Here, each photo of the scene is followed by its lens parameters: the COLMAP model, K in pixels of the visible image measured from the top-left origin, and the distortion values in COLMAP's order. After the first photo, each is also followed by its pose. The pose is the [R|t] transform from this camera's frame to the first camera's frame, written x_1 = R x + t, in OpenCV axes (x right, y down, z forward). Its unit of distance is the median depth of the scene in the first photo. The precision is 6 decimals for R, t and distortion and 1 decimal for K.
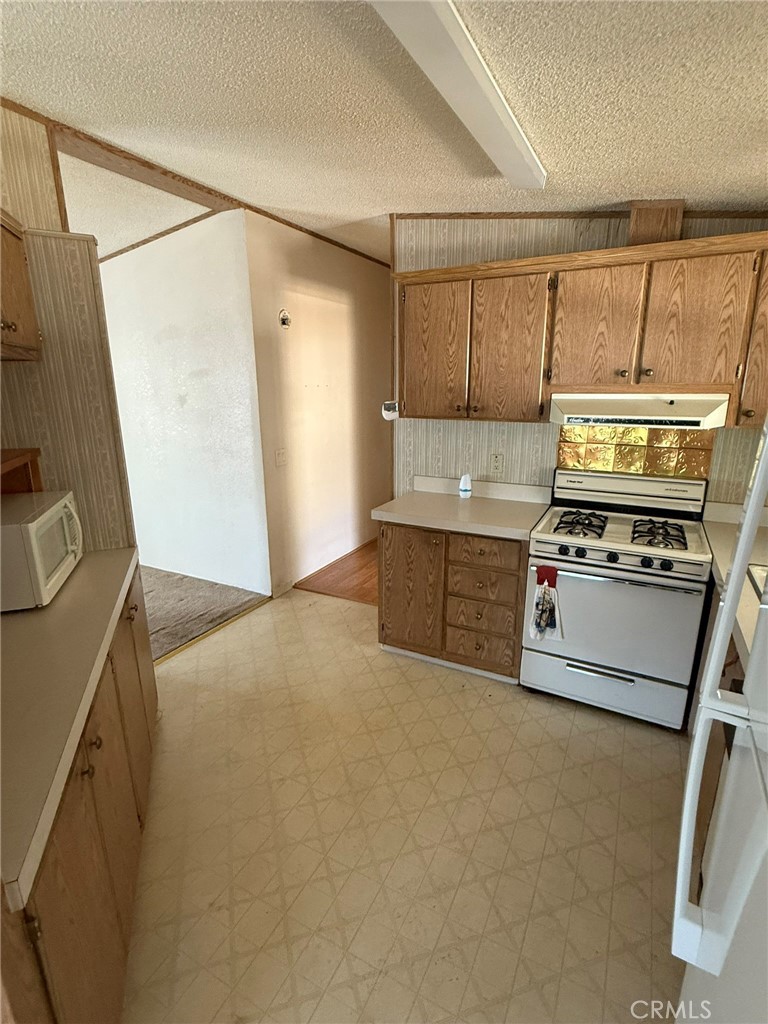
lens RADIAL K [[500.0, 0, 385.1], [0, 500.0, 513.3], [0, 0, 1]] dist [-0.005906, 0.000675]
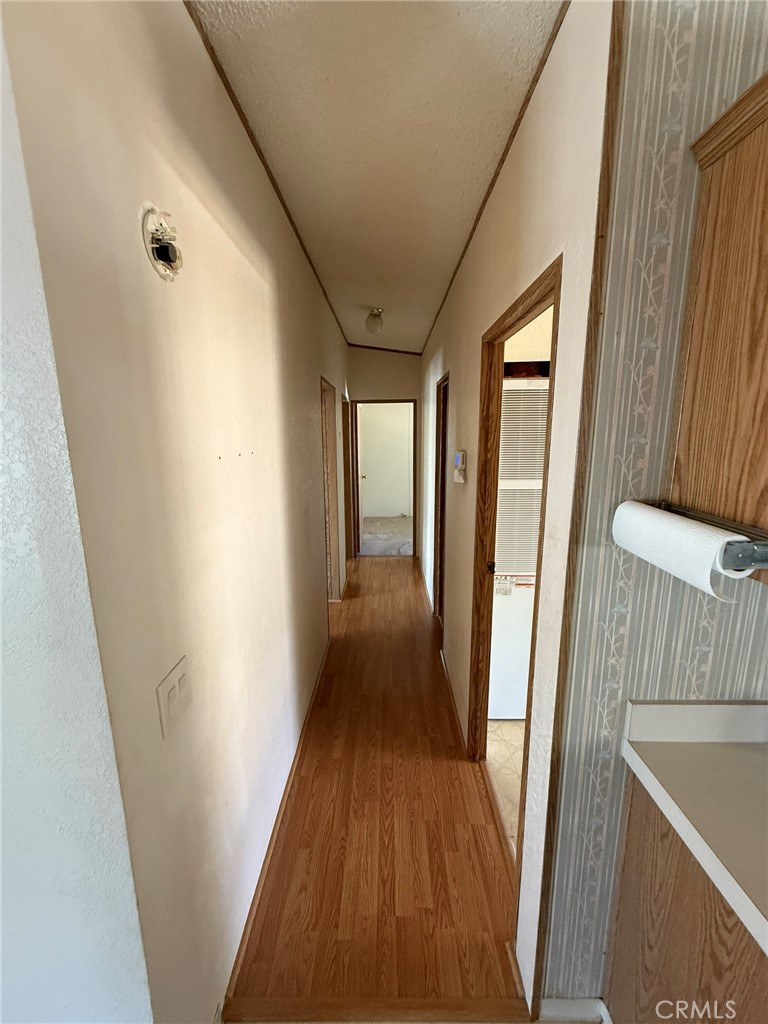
lens RADIAL K [[410.4, 0, 384.6], [0, 410.4, 509.0], [0, 0, 1]] dist [-0.000179, -0.000043]
pose [[0.891718, -0.082869, 0.444941, -0.212467], [0.118541, 0.991539, -0.052901, -0.212031], [-0.436793, 0.099916, 0.893996, 0.768108]]
